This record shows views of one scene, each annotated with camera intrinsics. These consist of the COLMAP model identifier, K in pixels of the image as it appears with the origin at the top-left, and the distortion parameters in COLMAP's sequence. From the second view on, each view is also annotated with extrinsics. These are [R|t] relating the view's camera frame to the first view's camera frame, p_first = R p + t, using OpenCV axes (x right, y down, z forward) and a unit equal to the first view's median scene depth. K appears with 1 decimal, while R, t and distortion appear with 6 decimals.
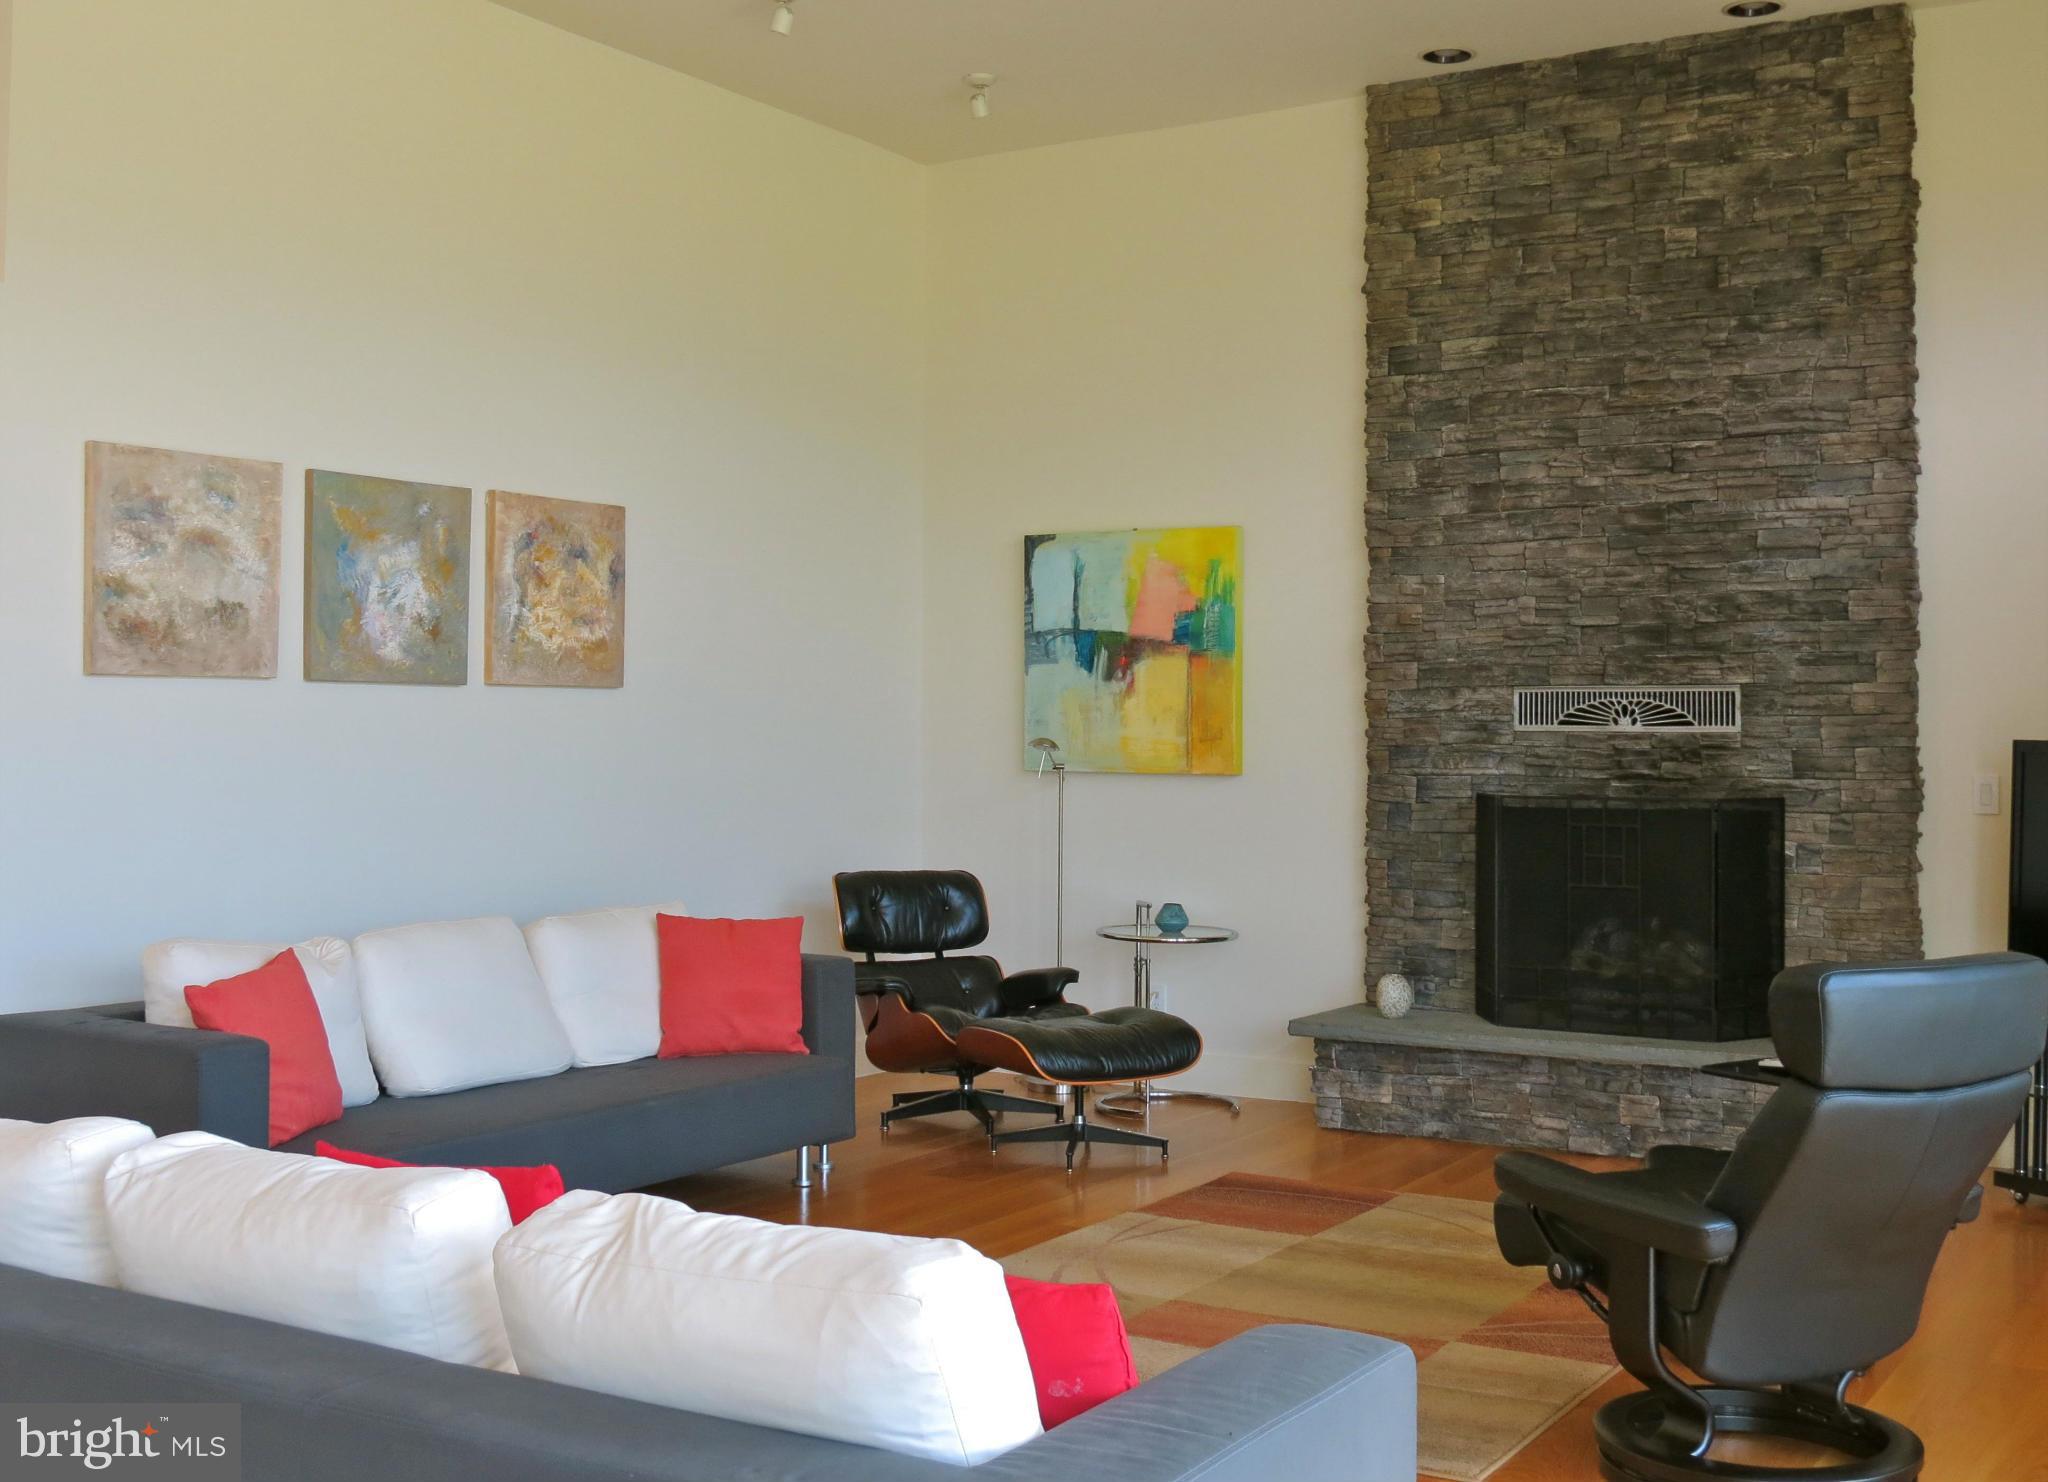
lens RADIAL K [[2281.3, 0, 1006.4], [0, 2281.3, 700.3], [0, 0, 1]] dist [-0.013132, 0.000000]
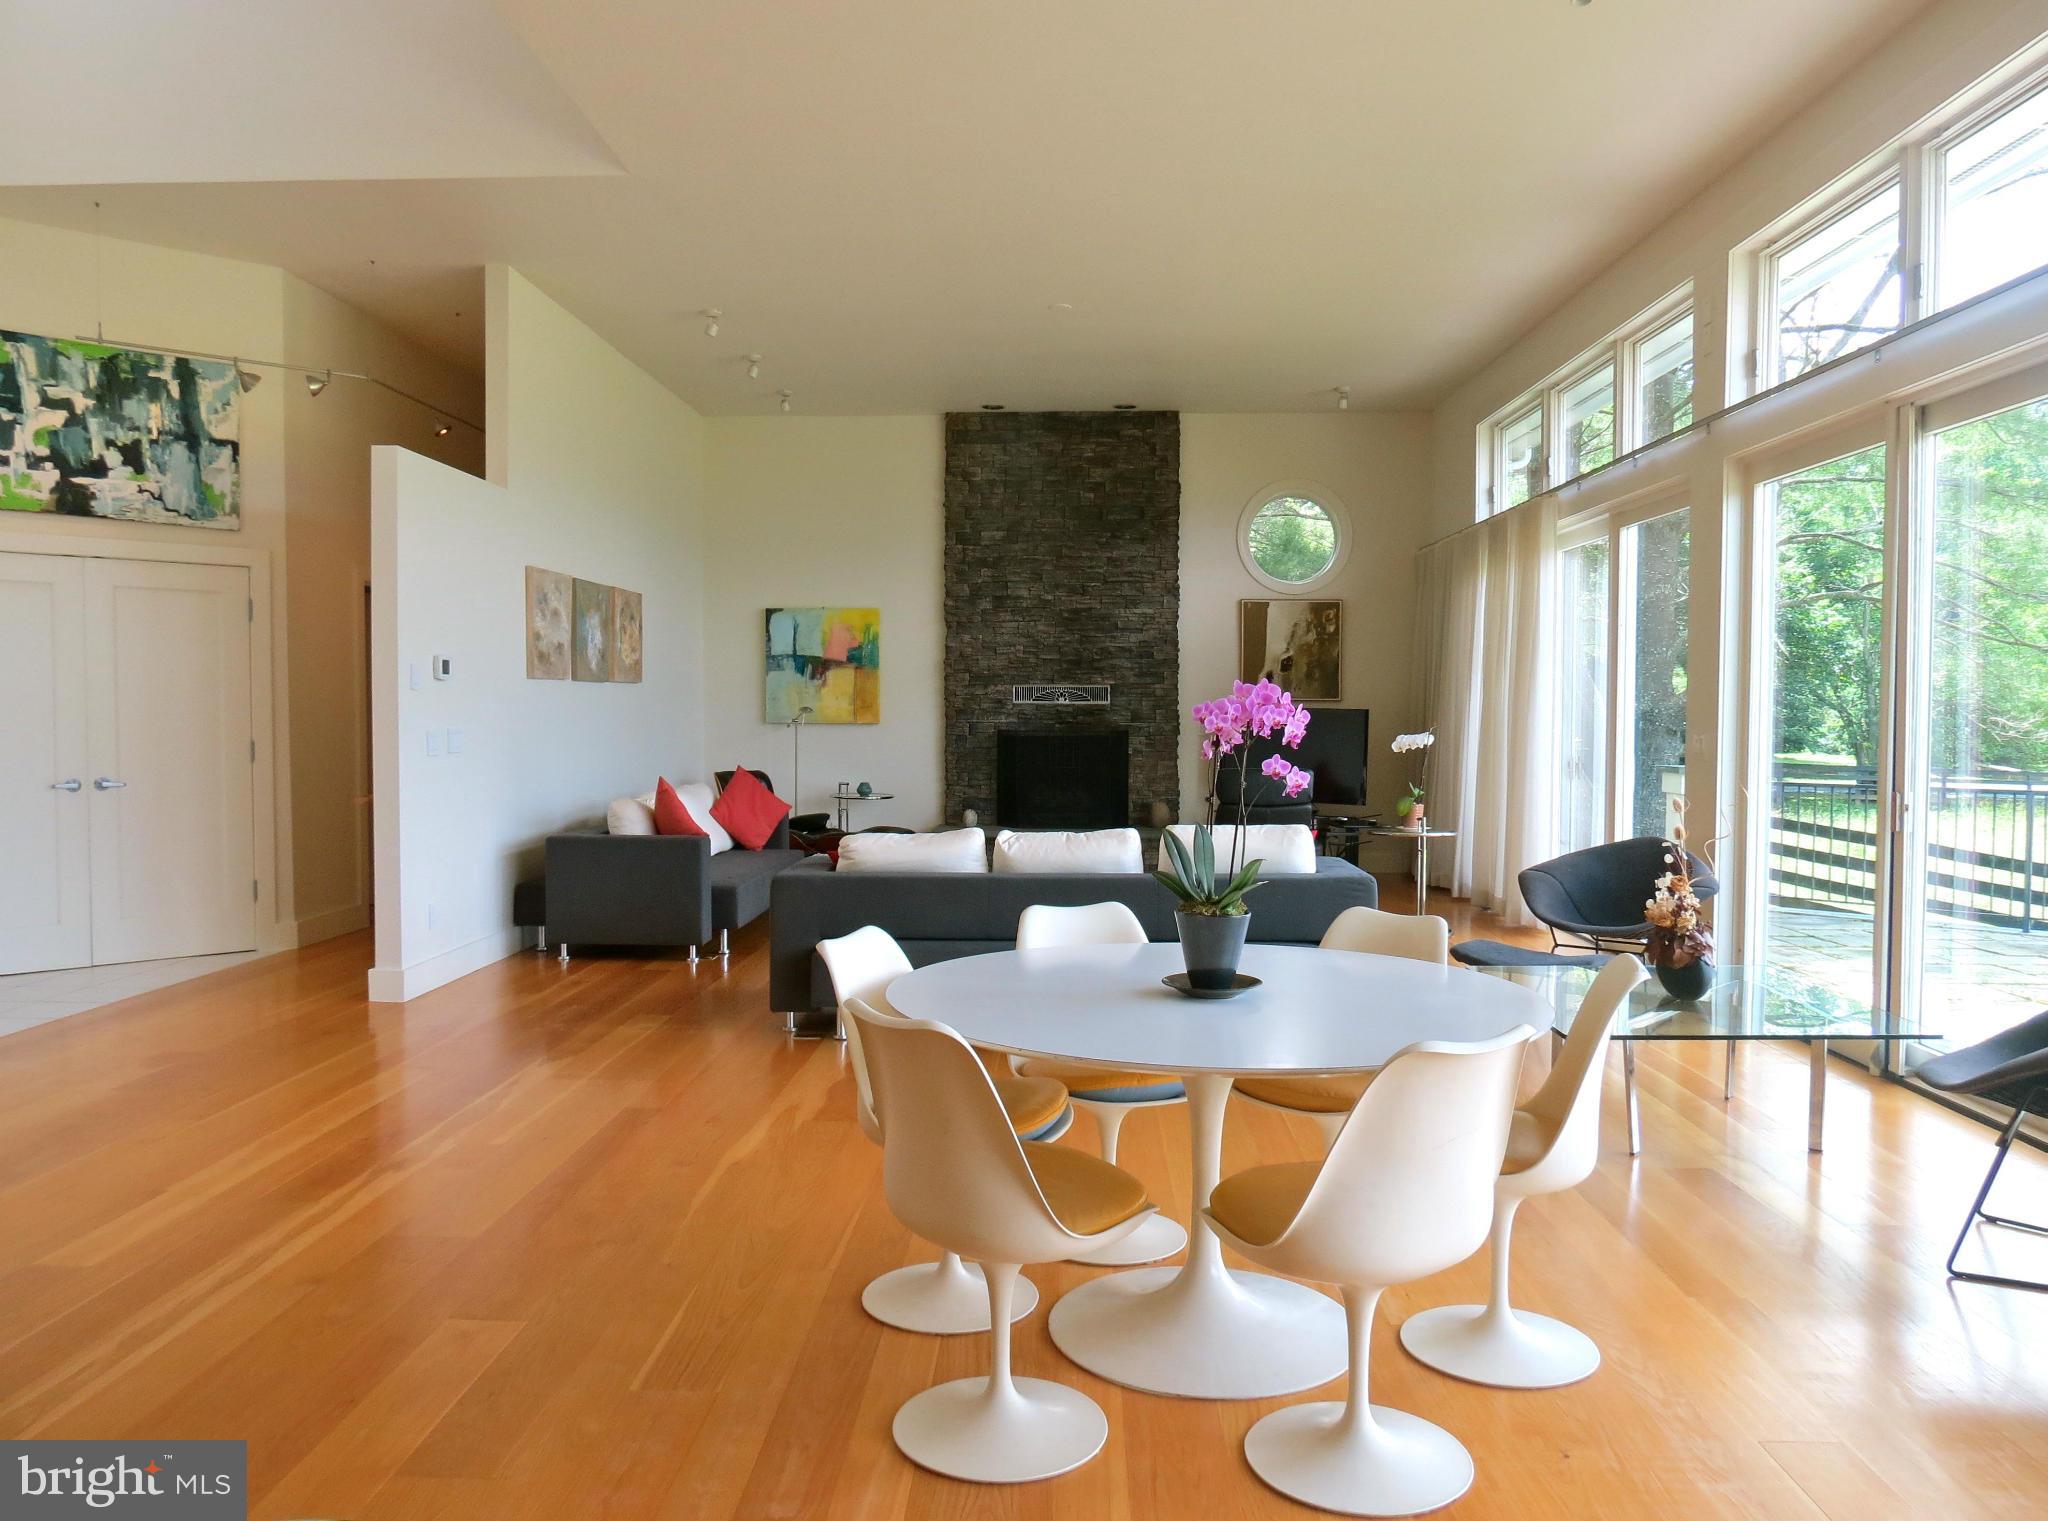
lens RADIAL K [[1478.1, 0, 987.6], [0, 1478.1, 774.6], [0, 0, 1]] dist [0.018984, 0.004908]
pose [[0.873383, -0.025074, 0.486388, -0.542733], [-0.005869, 0.998060, 0.061990, -0.007444], [-0.486999, -0.056996, 0.871541, -0.310836]]
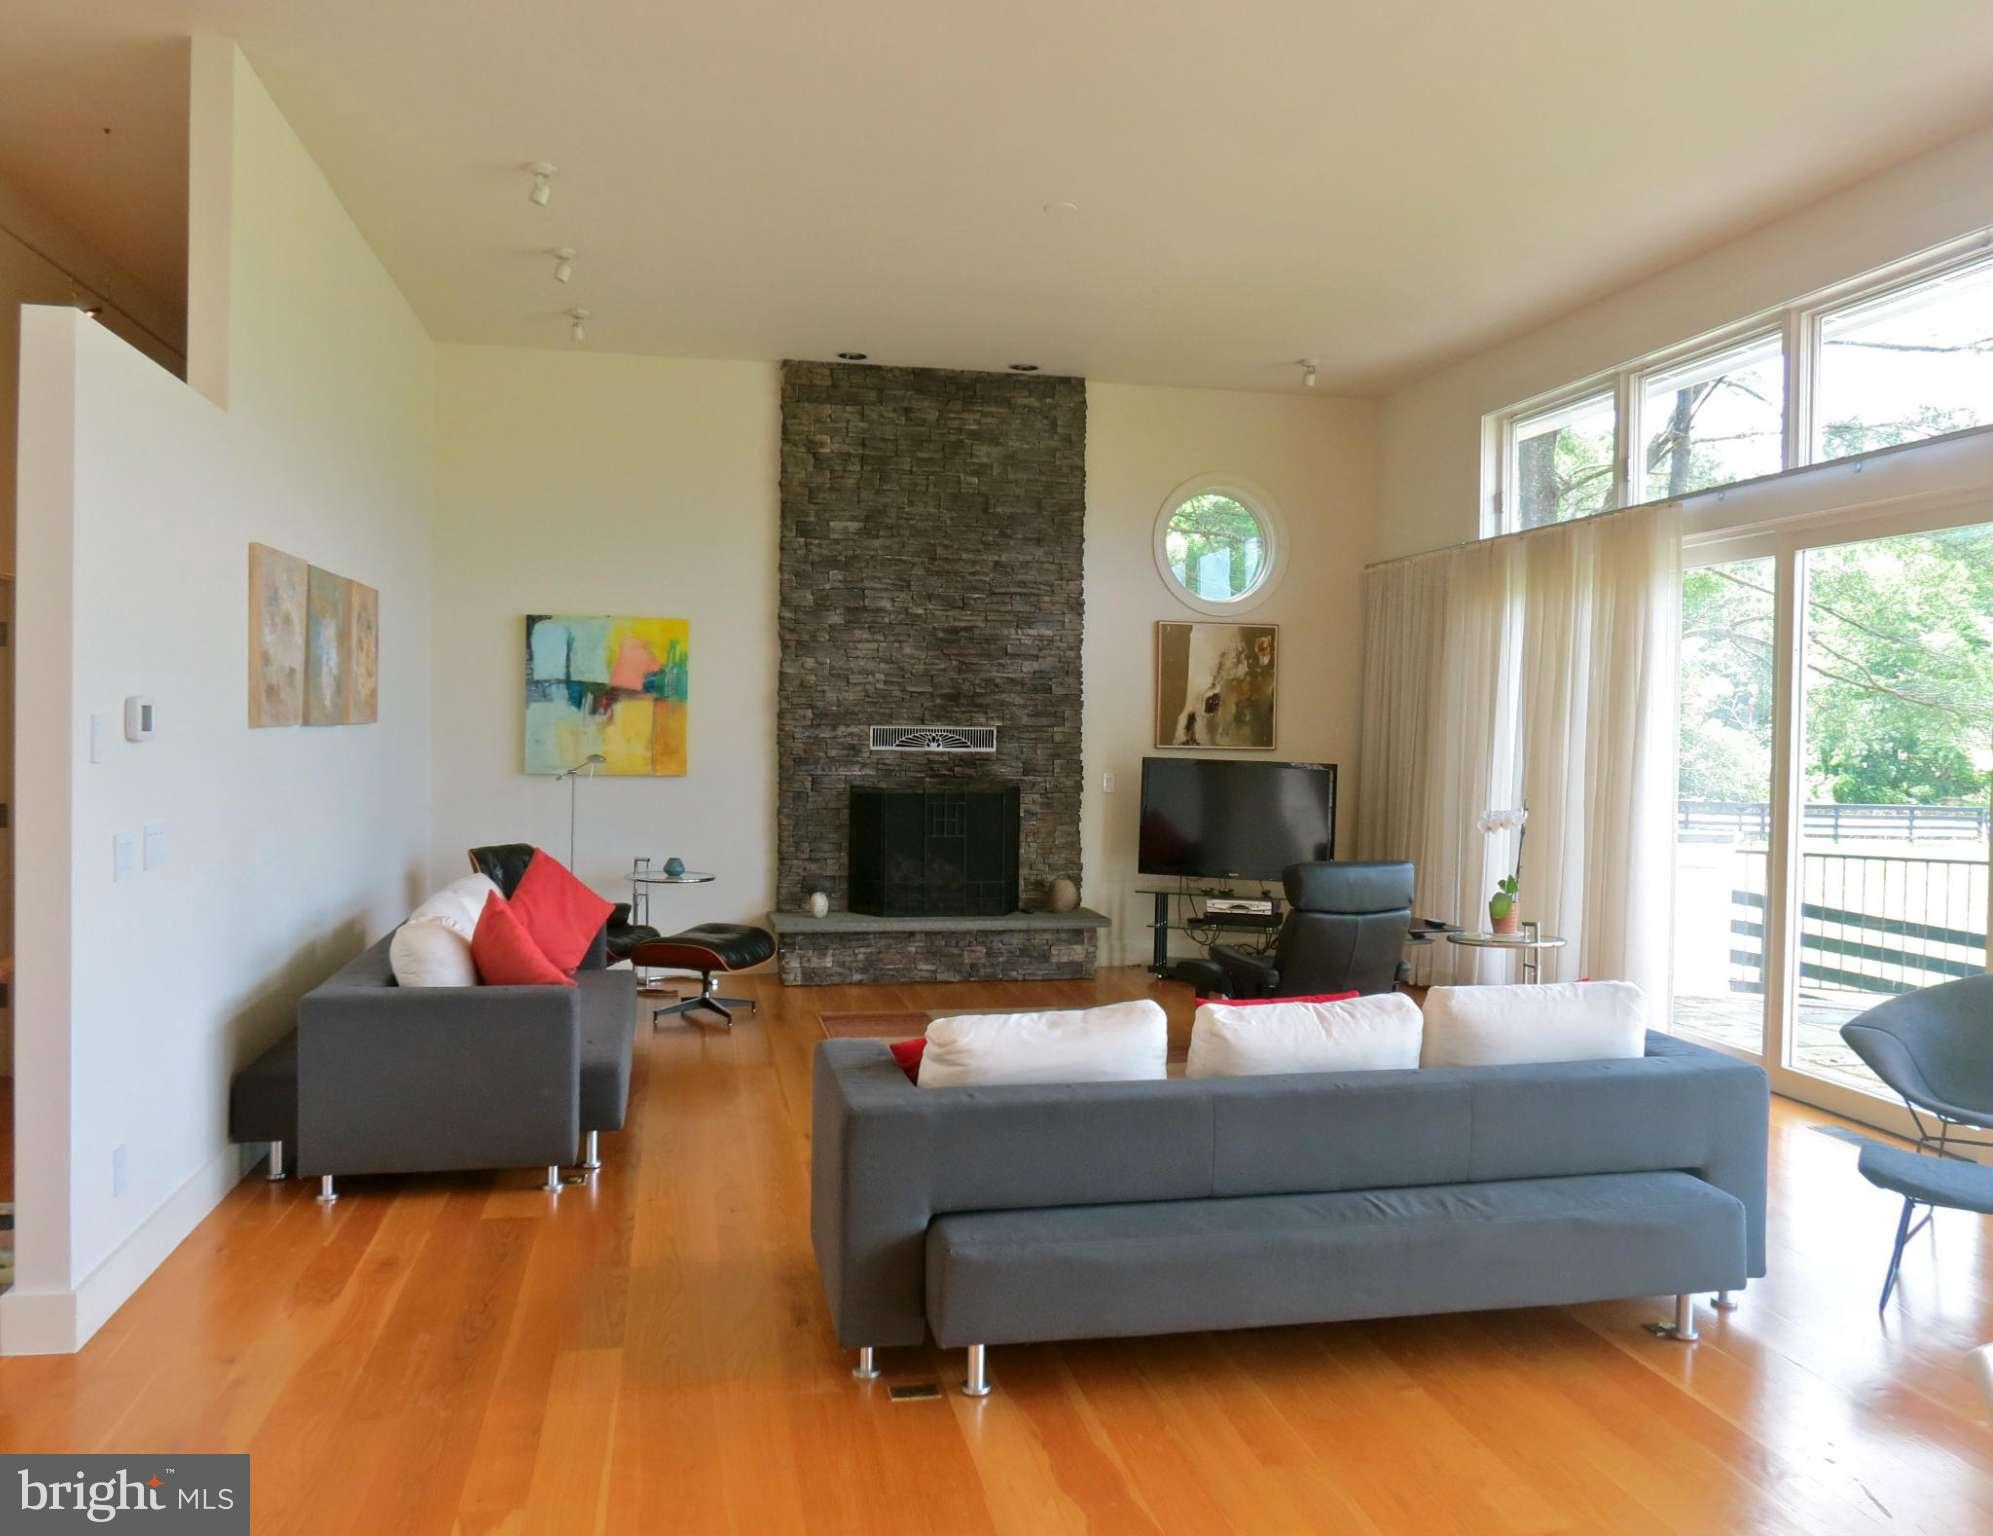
lens RADIAL K [[1574.9, 0, 995.8], [0, 1574.9, 770.5], [0, 0, 1]] dist [0.009267, -0.006675]
pose [[0.723536, -0.015361, 0.690116, -0.551841], [-0.021665, 0.998755, 0.044944, -0.027638], [-0.689947, -0.047470, 0.722302, 0.056437]]
